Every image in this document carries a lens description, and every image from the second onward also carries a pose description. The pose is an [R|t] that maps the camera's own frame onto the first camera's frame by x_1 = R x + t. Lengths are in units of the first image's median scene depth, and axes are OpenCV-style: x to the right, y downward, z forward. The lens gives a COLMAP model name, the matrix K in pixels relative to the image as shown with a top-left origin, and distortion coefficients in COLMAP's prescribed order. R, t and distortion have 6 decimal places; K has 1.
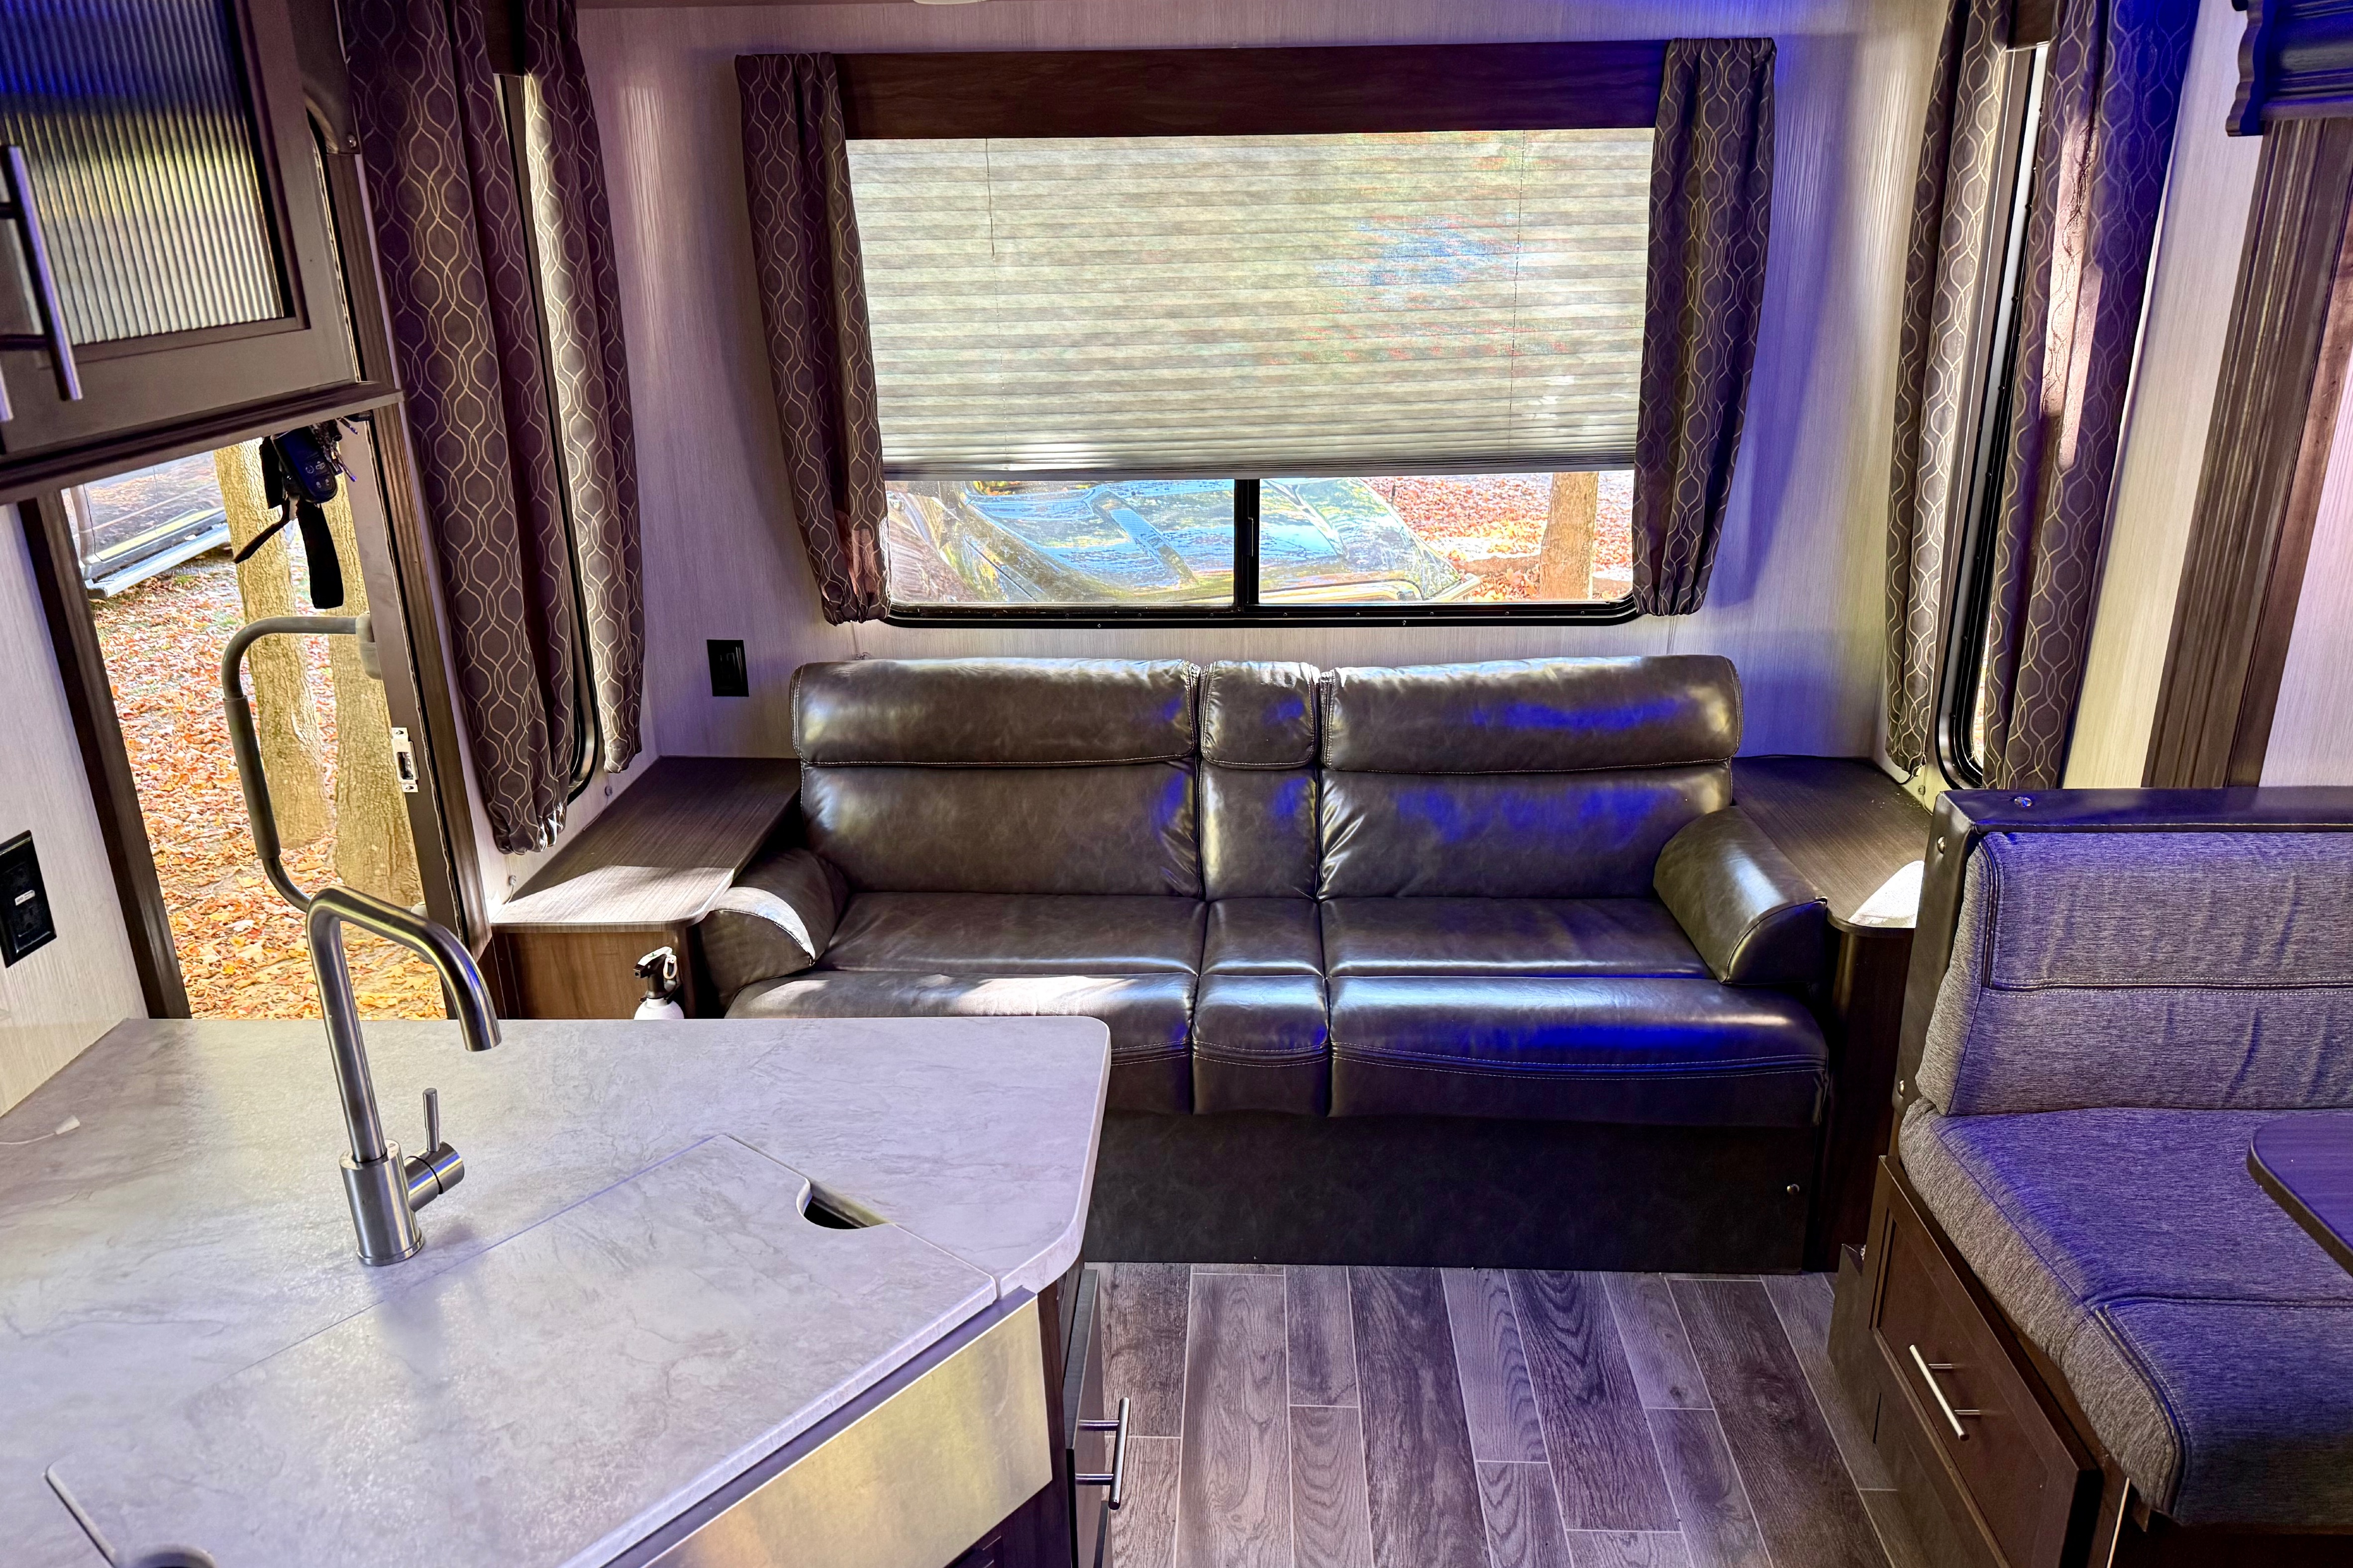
lens RADIAL K [[1663.3, 0, 1152.5], [0, 1663.3, 797.6], [0, 0, 1]] dist [-0.000140, -0.006484]
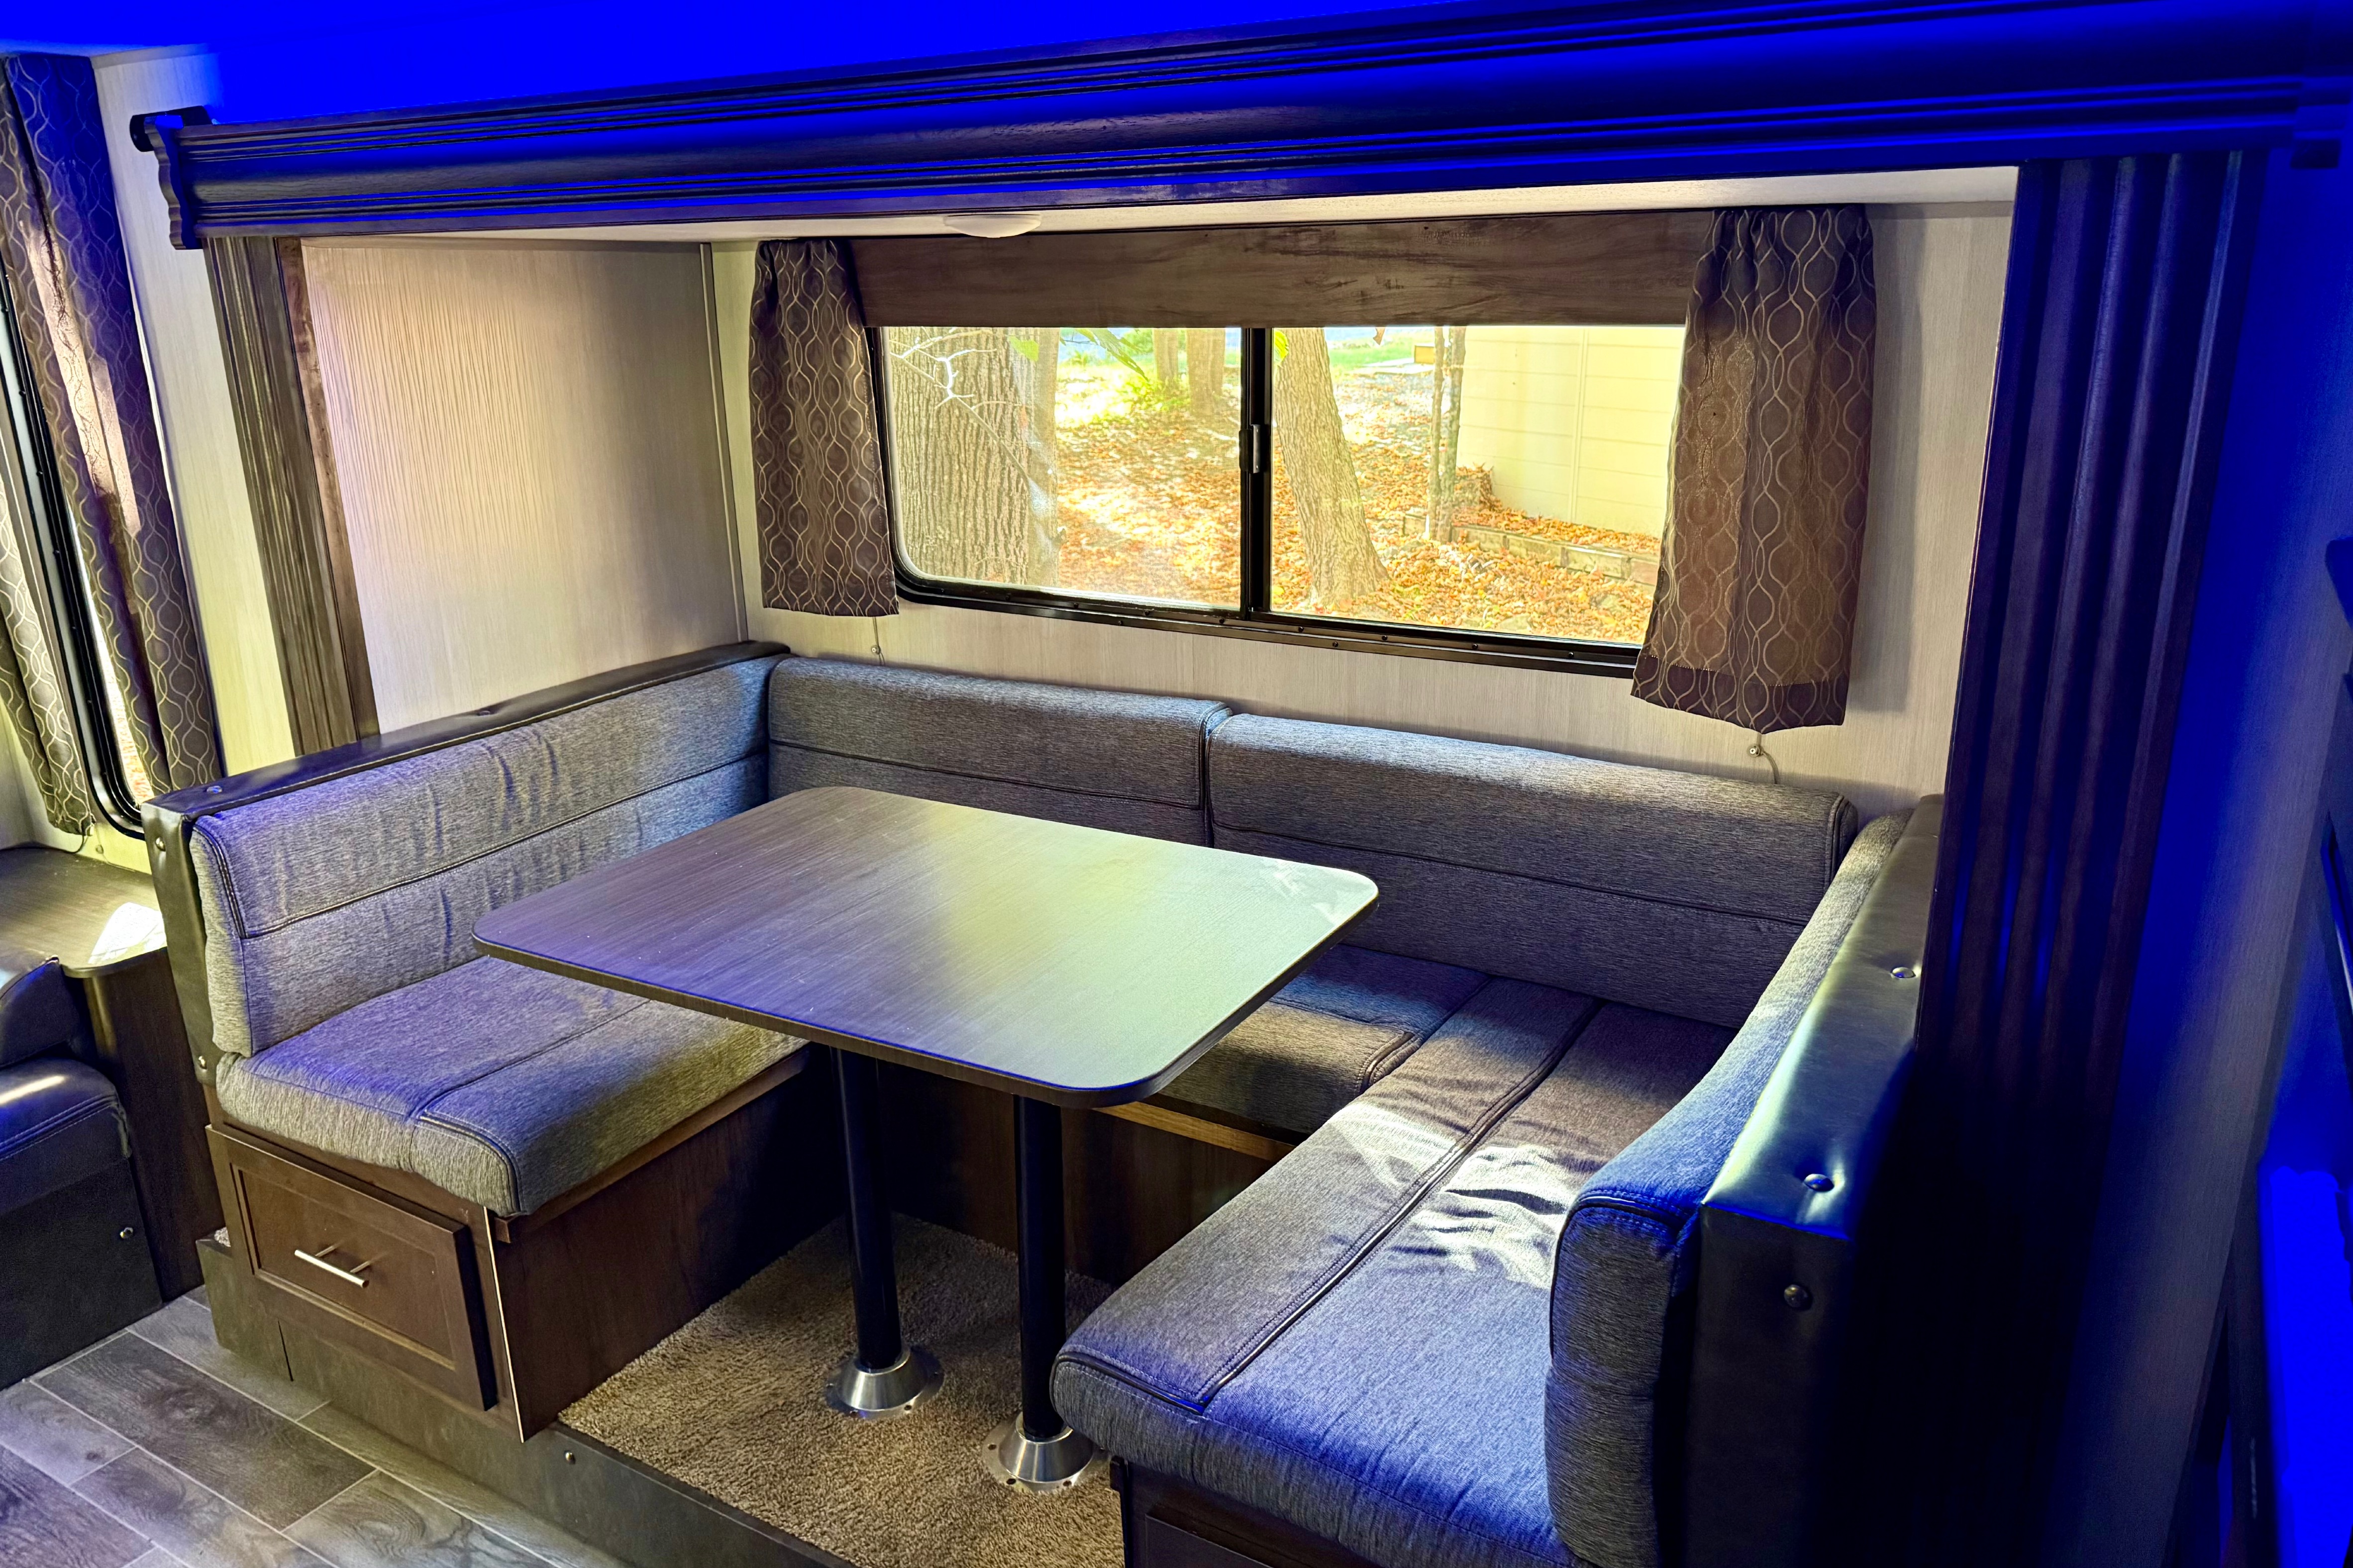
lens RADIAL K [[1686.4, 0, 1176.5], [0, 1686.4, 784.0], [0, 0, 1]] dist [0.004307, -0.005615]
pose [[0.464979, -0.247086, 0.850143, -0.121806], [0.311000, 0.944652, 0.104455, 0.056690], [-0.828899, 0.215825, 0.516087, -0.132212]]
